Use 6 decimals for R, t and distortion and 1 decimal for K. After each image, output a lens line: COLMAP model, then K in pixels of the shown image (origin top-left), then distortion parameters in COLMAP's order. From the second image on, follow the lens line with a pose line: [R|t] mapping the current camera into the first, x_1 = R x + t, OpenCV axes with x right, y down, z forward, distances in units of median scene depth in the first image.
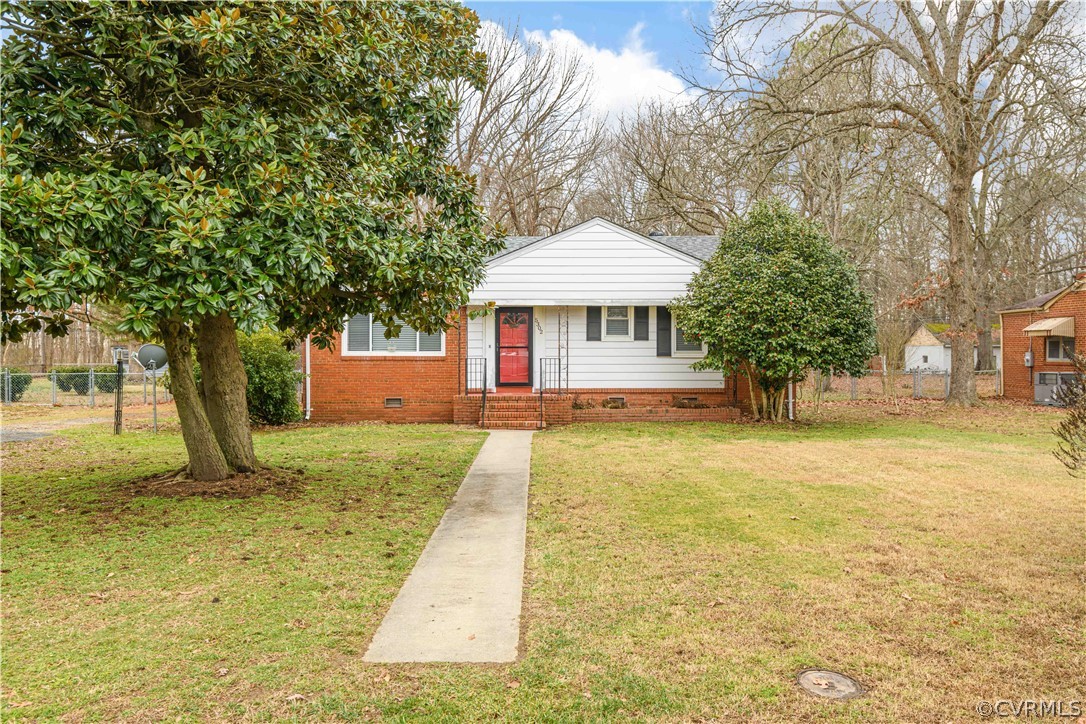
lens RADIAL K [[813.8, 0, 538.3], [0, 813.8, 360.5], [0, 0, 1]] dist [0.008788, 0.008428]
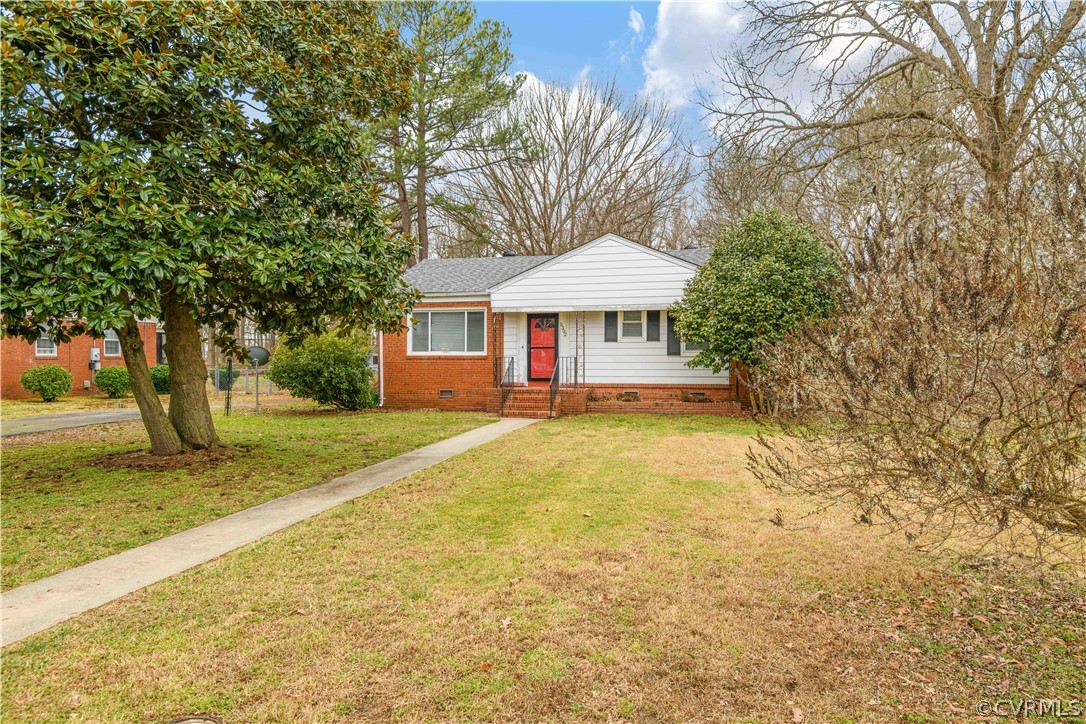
lens RADIAL K [[643.9, 0, 543.0], [0, 643.9, 362.0], [0, 0, 1]] dist [0.008351, 0.000046]
pose [[0.972172, 0.000669, -0.234266, 0.187344], [-0.000774, 1.000000, -0.000353, 0.004541], [0.234266, 0.000524, 0.972172, 0.101569]]
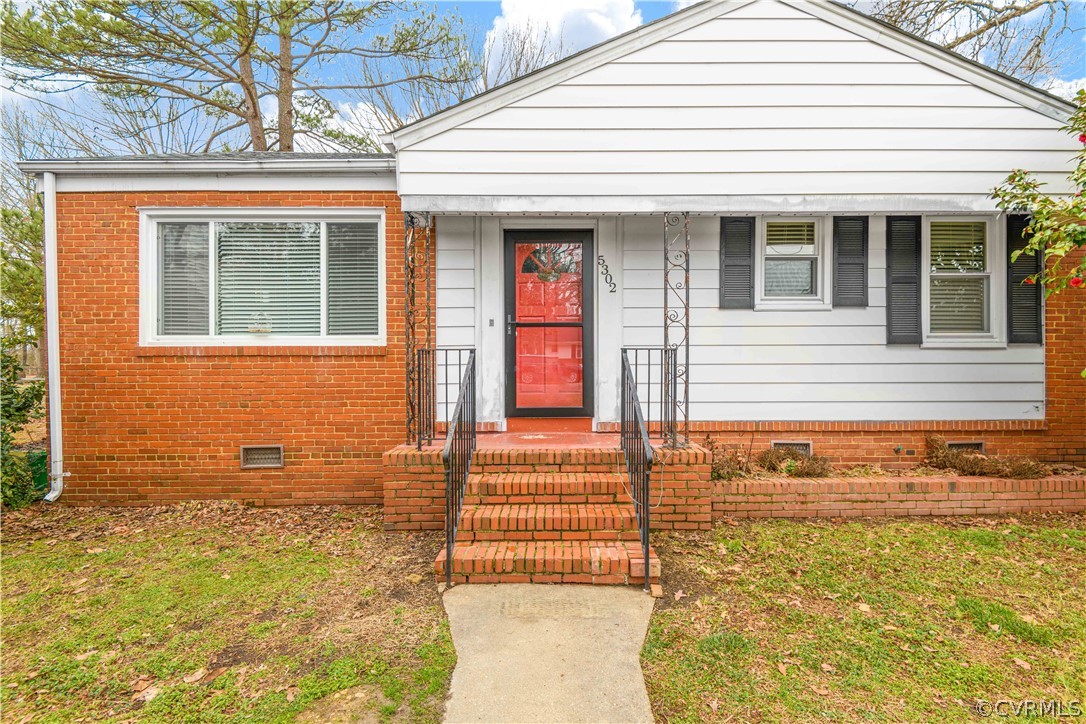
lens RADIAL K [[495.7, 0, 556.6], [0, 495.7, 347.7], [0, 0, 1]] dist [0.031323, -0.028415]
pose [[0.999988, -0.003018, 0.003941, -0.027066], [0.003129, 0.999591, -0.028419, 0.003032], [-0.003854, 0.028431, 0.999588, 0.743492]]
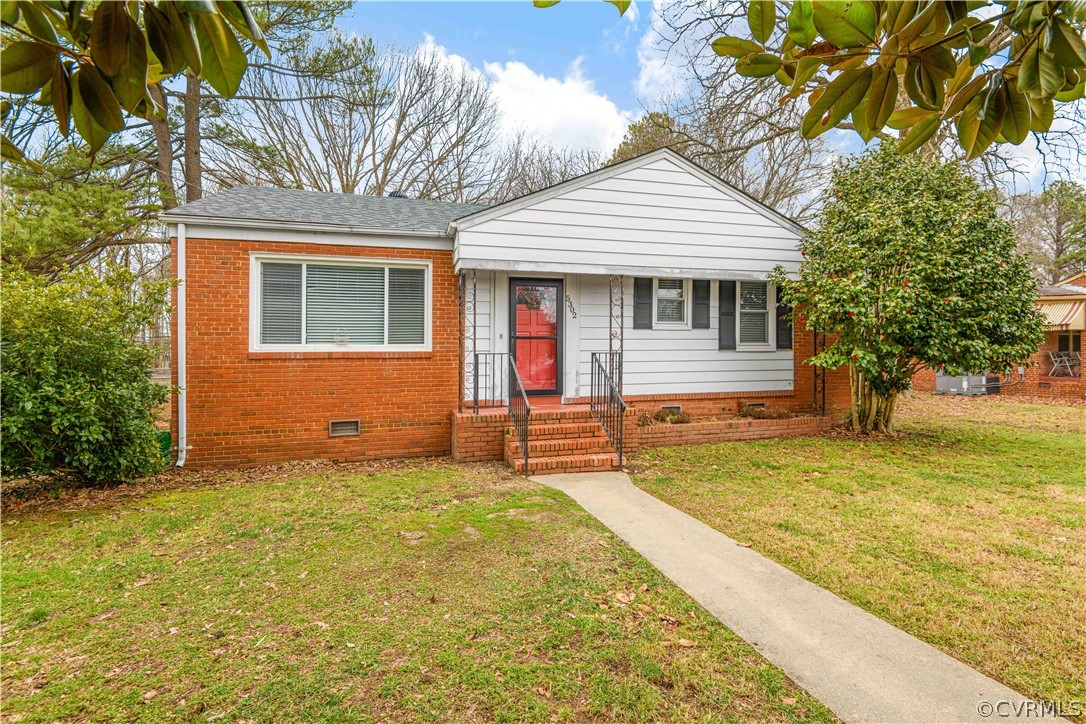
lens RADIAL K [[507.5, 0, 545.9], [0, 507.5, 355.2], [0, 0, 1]] dist [0.002096, -0.000068]
pose [[0.960881, -0.007969, 0.276845, -0.138686], [0.012453, 0.999818, -0.014445, 0.004443], [-0.276680, 0.017327, 0.960806, 0.595051]]
